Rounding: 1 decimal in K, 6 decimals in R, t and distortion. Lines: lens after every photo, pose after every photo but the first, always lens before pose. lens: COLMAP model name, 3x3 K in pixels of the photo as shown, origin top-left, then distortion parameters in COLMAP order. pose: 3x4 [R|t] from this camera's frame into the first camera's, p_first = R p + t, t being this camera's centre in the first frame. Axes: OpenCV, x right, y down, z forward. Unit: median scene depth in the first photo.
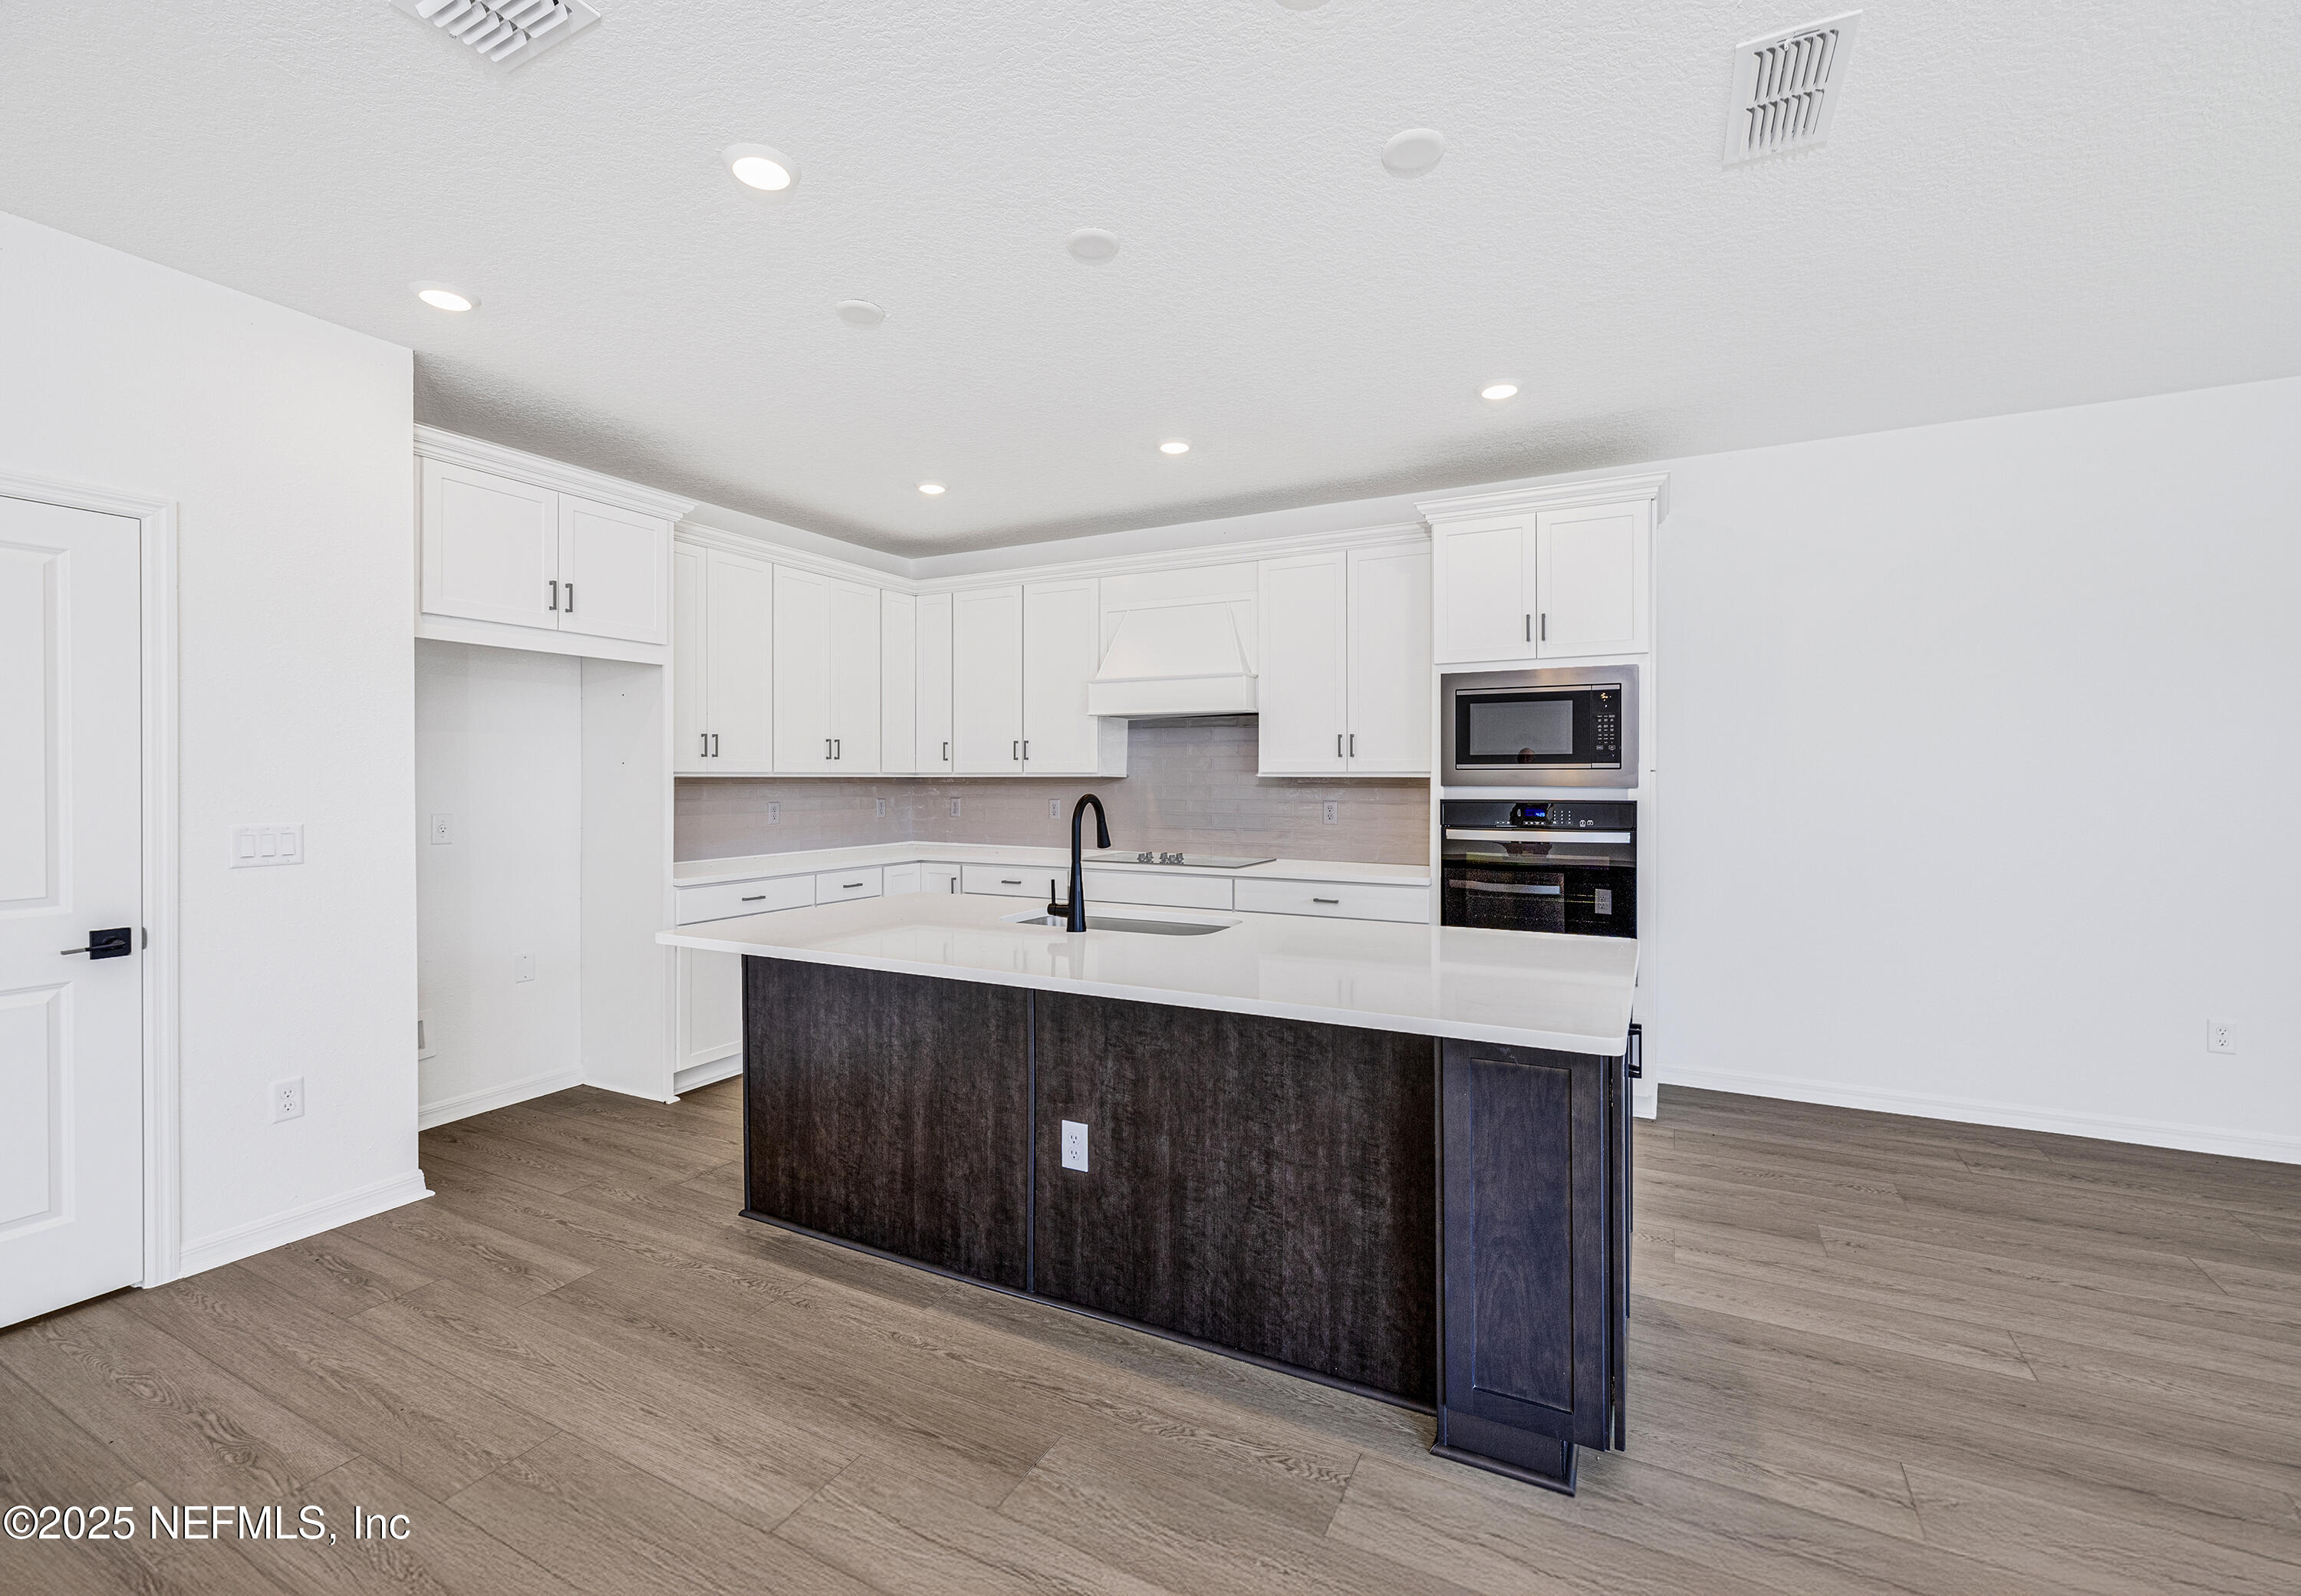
lens RADIAL K [[978.4, 0, 1154.0], [0, 978.4, 783.5], [0, 0, 1]] dist [-0.000785, 0.000653]
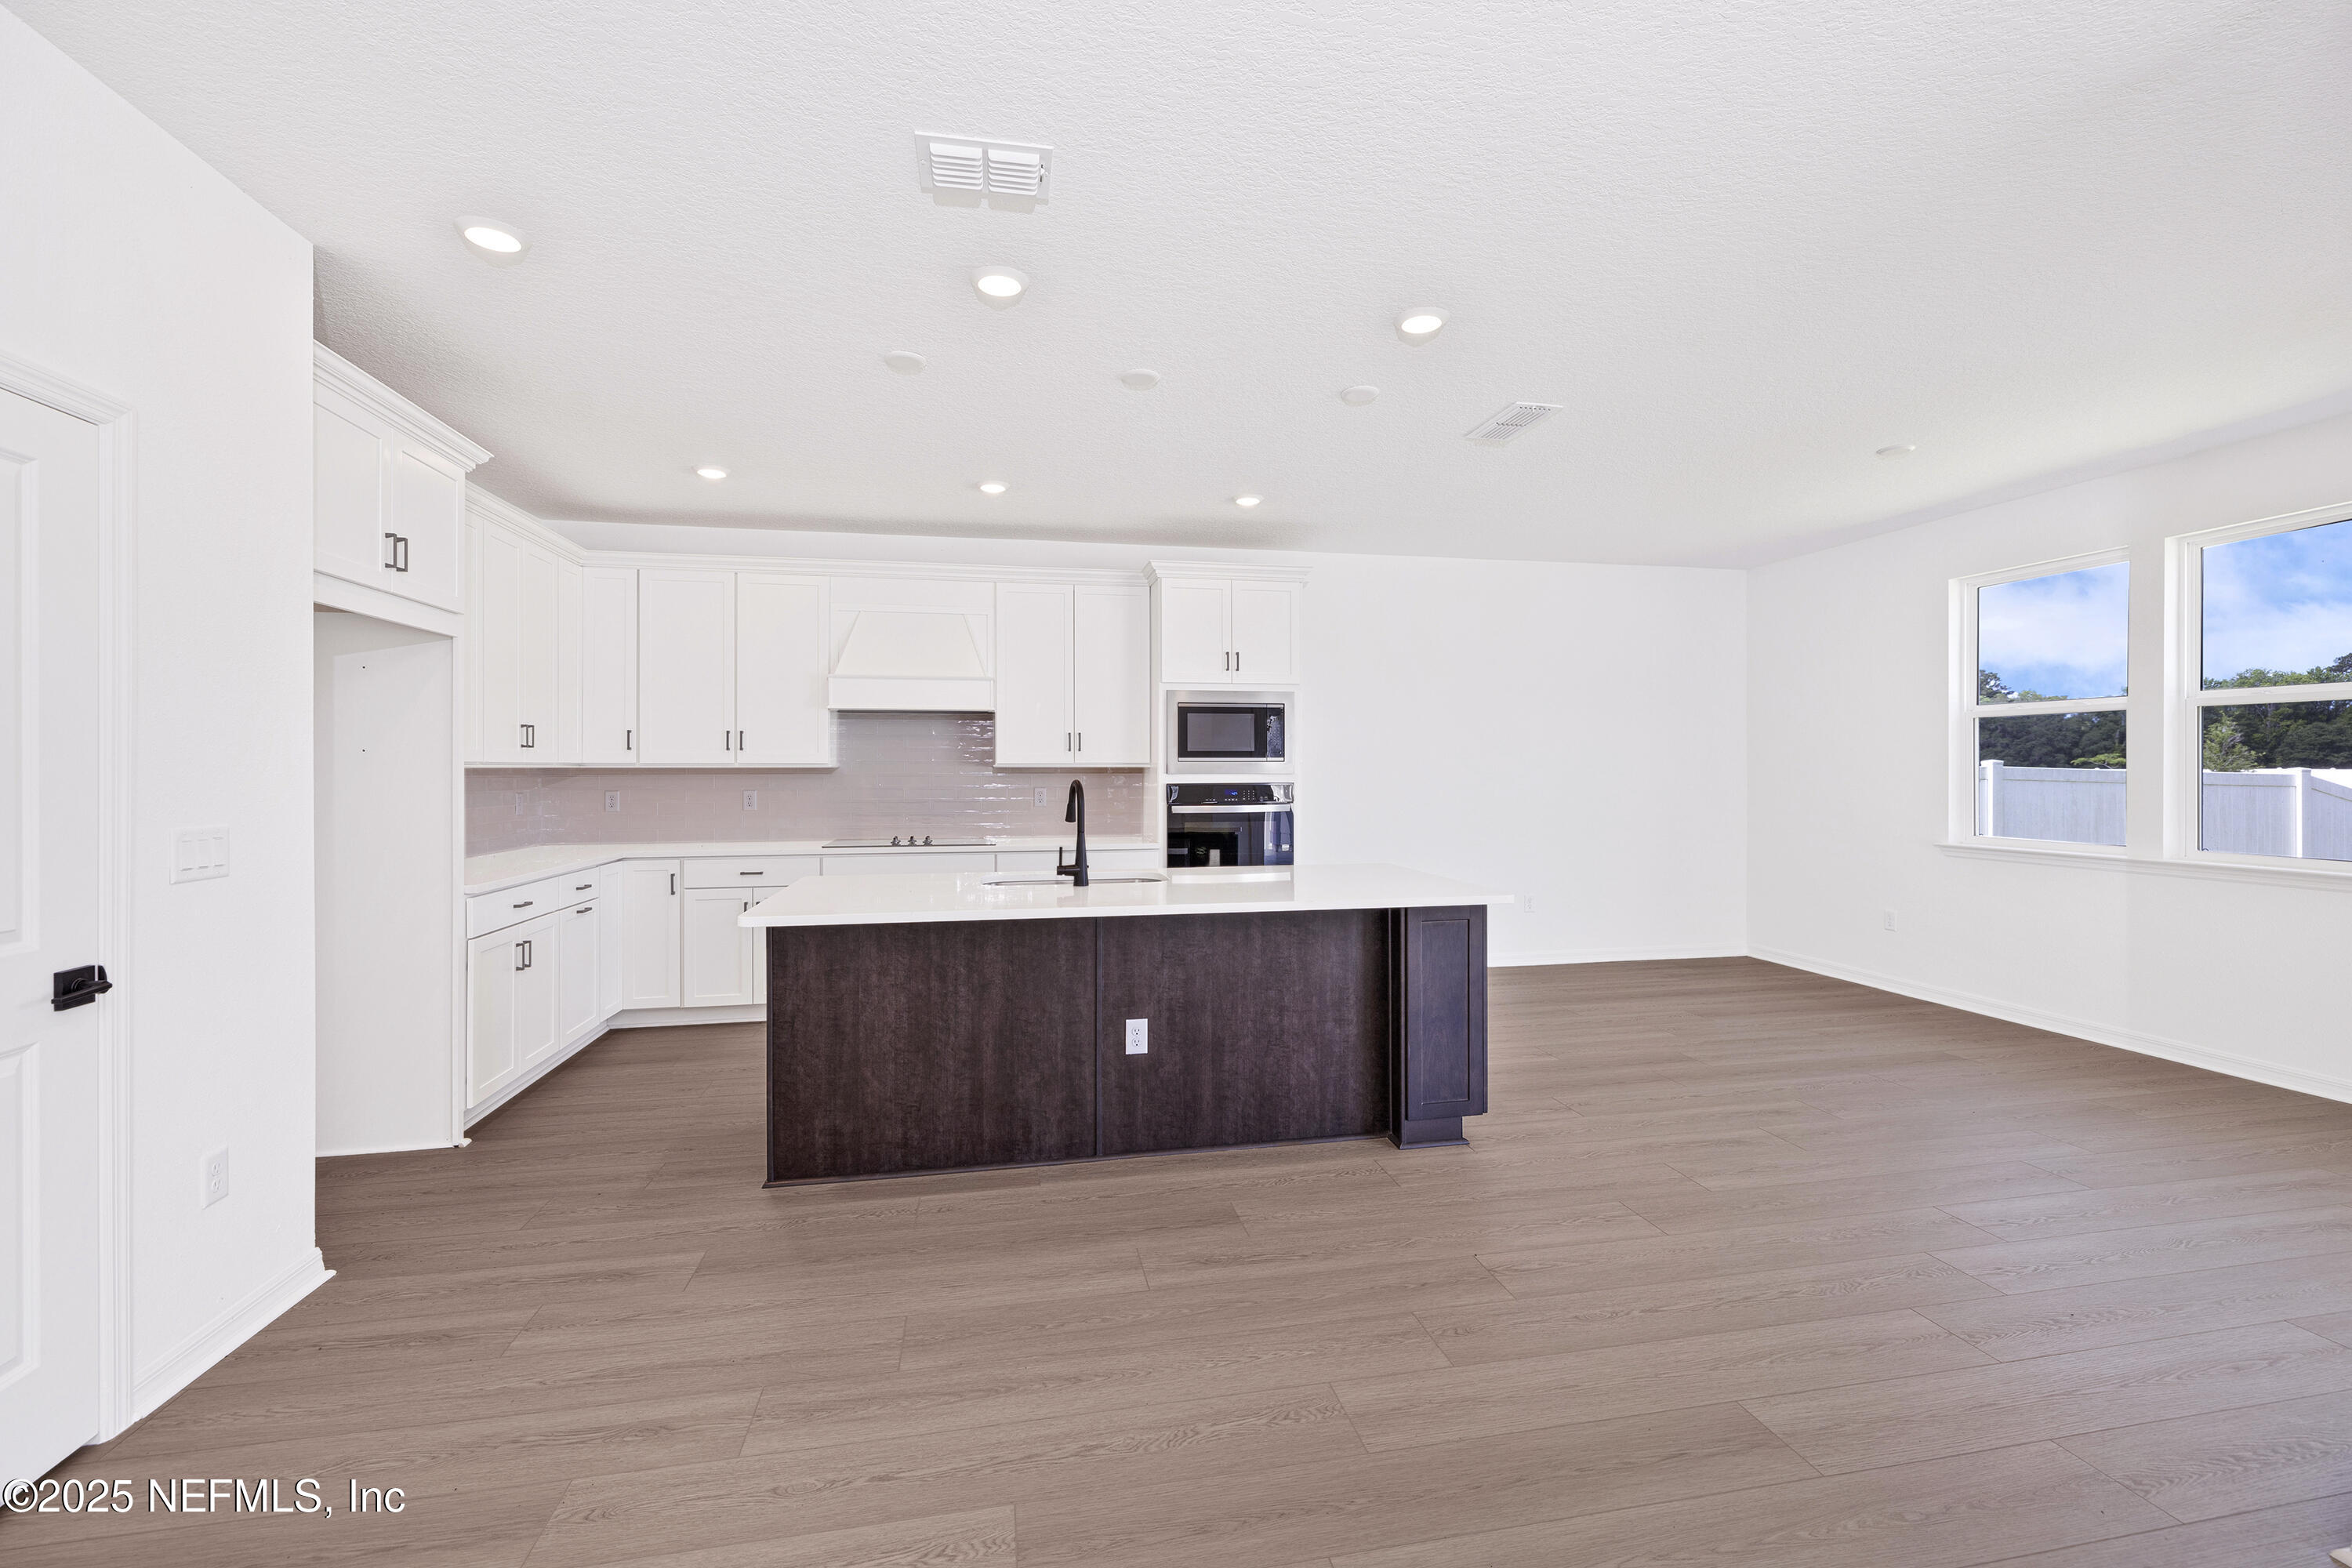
lens RADIAL K [[997.5, 0, 1171.4], [0, 997.5, 772.6], [0, 0, 1]] dist [-0.001635, 0.001395]
pose [[0.785560, -0.003556, 0.618776, -0.792930], [0.005023, 0.999987, -0.000631, 0.002307], [-0.618766, 0.003604, 0.785567, -0.110685]]
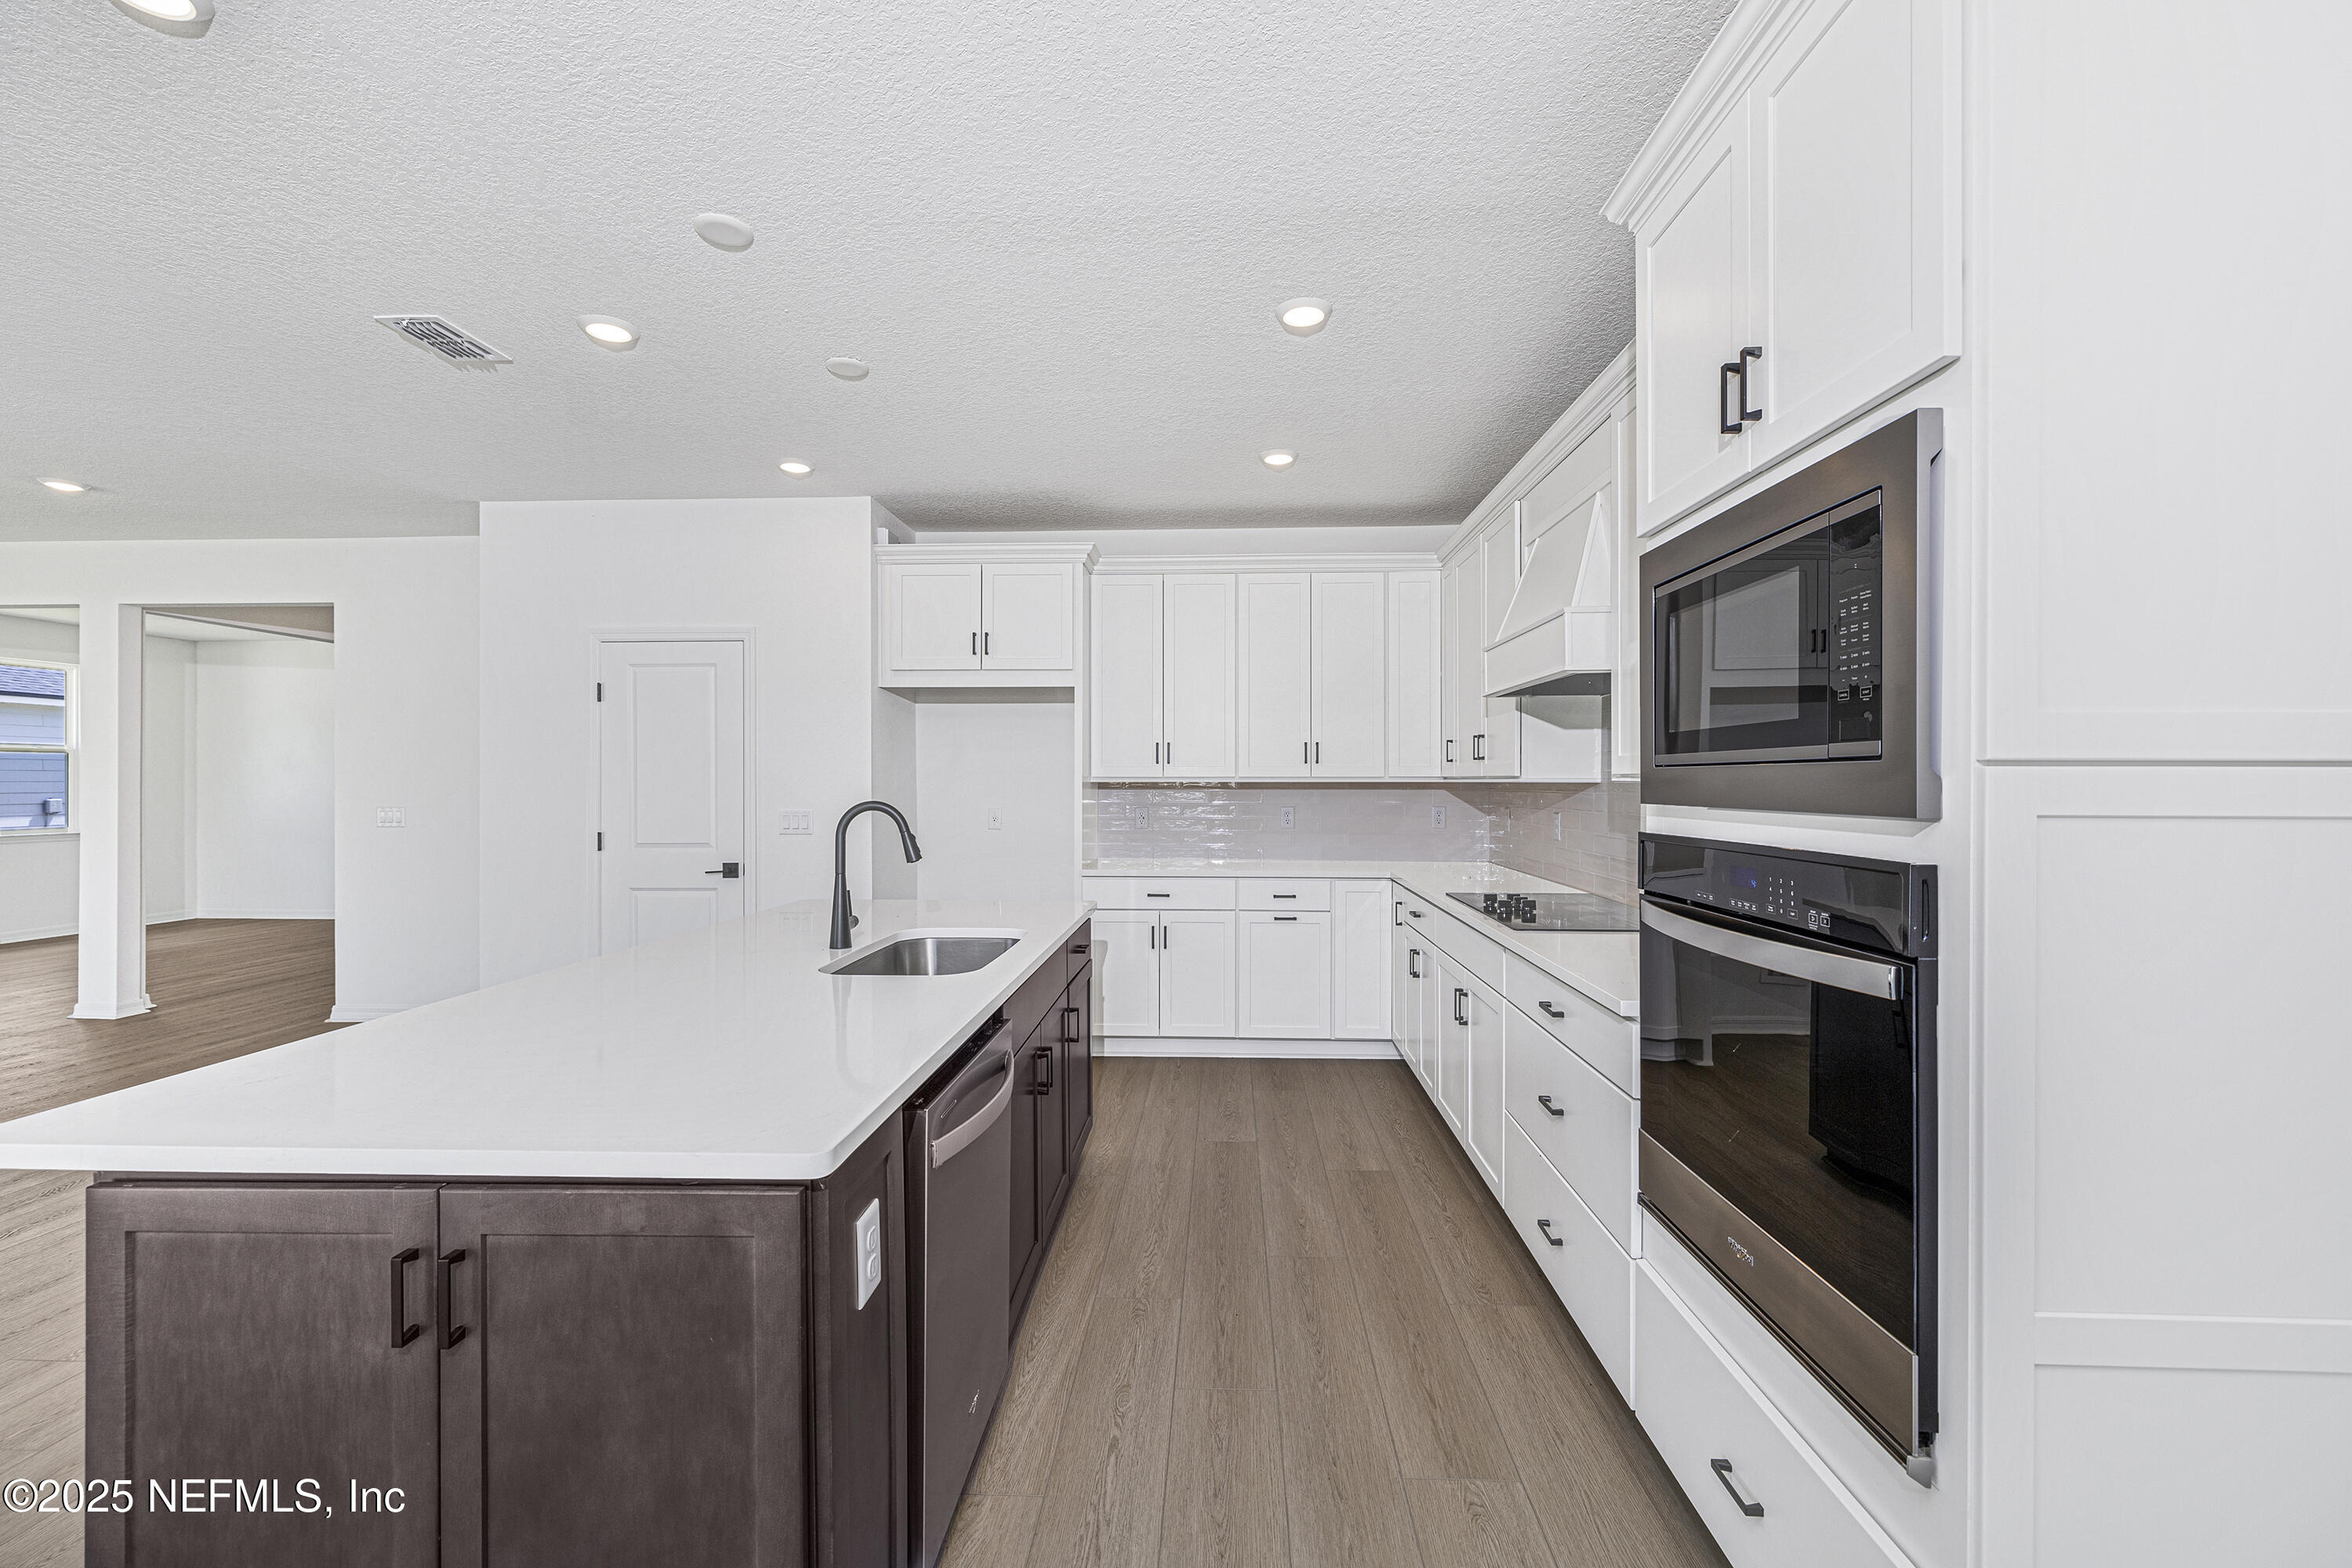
lens RADIAL K [[997.5, 0, 1177.3], [0, 997.5, 785.2], [0, 0, 1]] dist [-0.001635, 0.001395]
pose [[0.414819, 0.004912, -0.909891, 0.916175], [-0.007424, 0.999970, 0.002014, -0.008264], [0.909874, 0.005919, 0.414843, 0.889142]]
